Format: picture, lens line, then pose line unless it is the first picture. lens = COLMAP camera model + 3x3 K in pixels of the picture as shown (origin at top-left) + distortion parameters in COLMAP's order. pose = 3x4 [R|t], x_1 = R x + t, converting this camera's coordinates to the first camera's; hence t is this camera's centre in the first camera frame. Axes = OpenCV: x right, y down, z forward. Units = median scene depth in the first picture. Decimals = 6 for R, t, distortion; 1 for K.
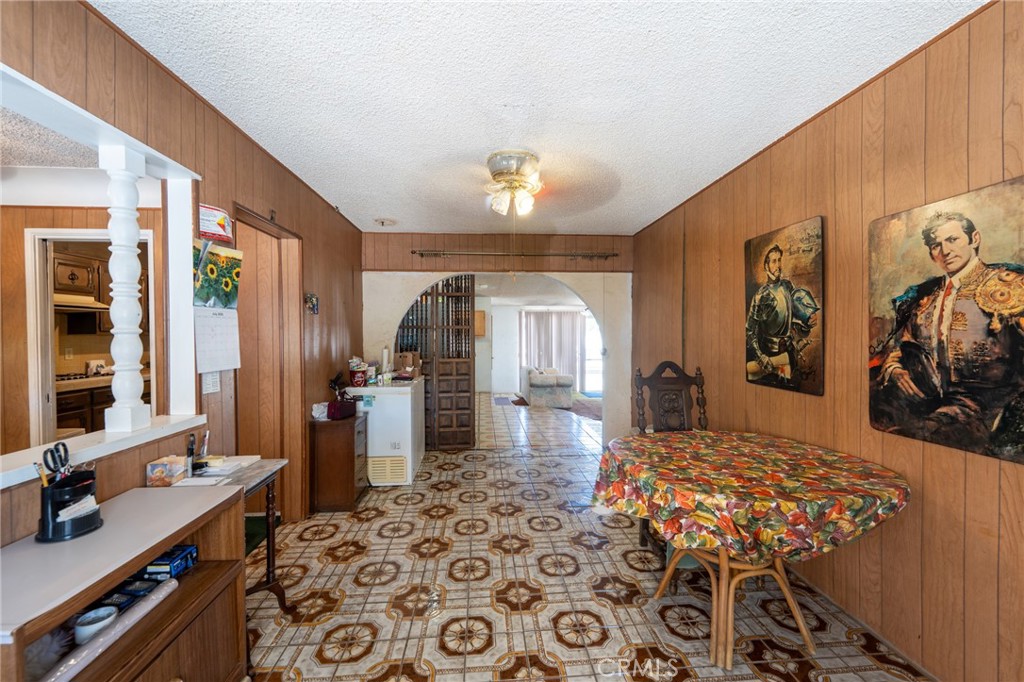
lens RADIAL K [[418.0, 0, 512.7], [0, 418.0, 339.9], [0, 0, 1]] dist [-0.001396, -0.000159]
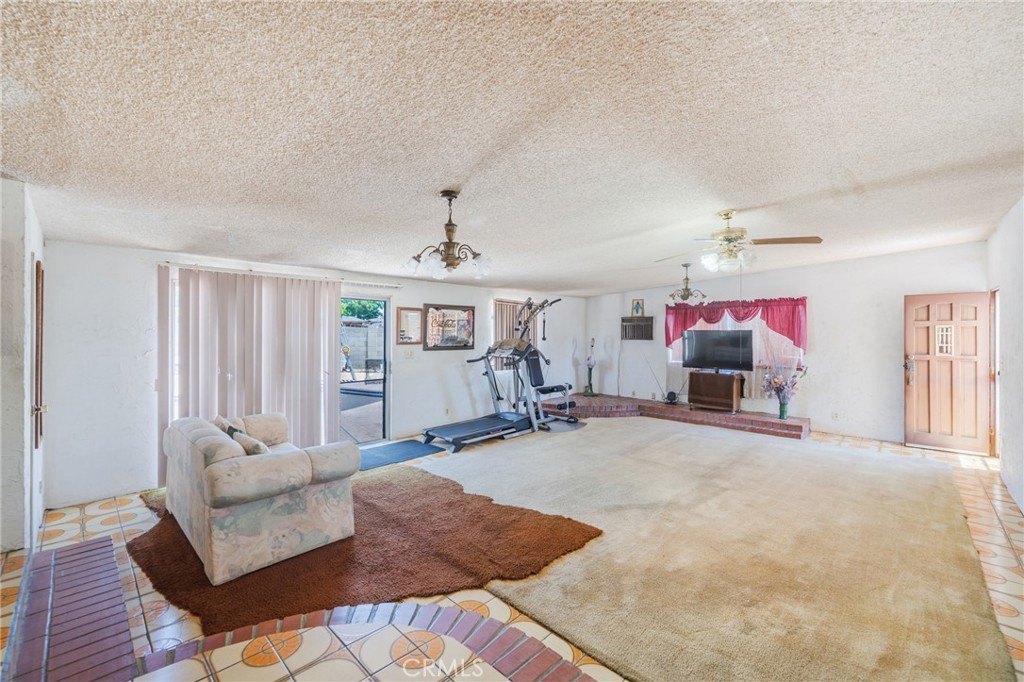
lens RADIAL K [[418.0, 0, 513.4], [0, 418.0, 335.3], [0, 0, 1]] dist [-0.001396, -0.000159]
pose [[0.749861, 0.000010, 0.661596, 0.005888], [0.005889, 0.999960, -0.006690, -0.003348], [-0.661569, 0.008913, 0.749831, 0.517446]]
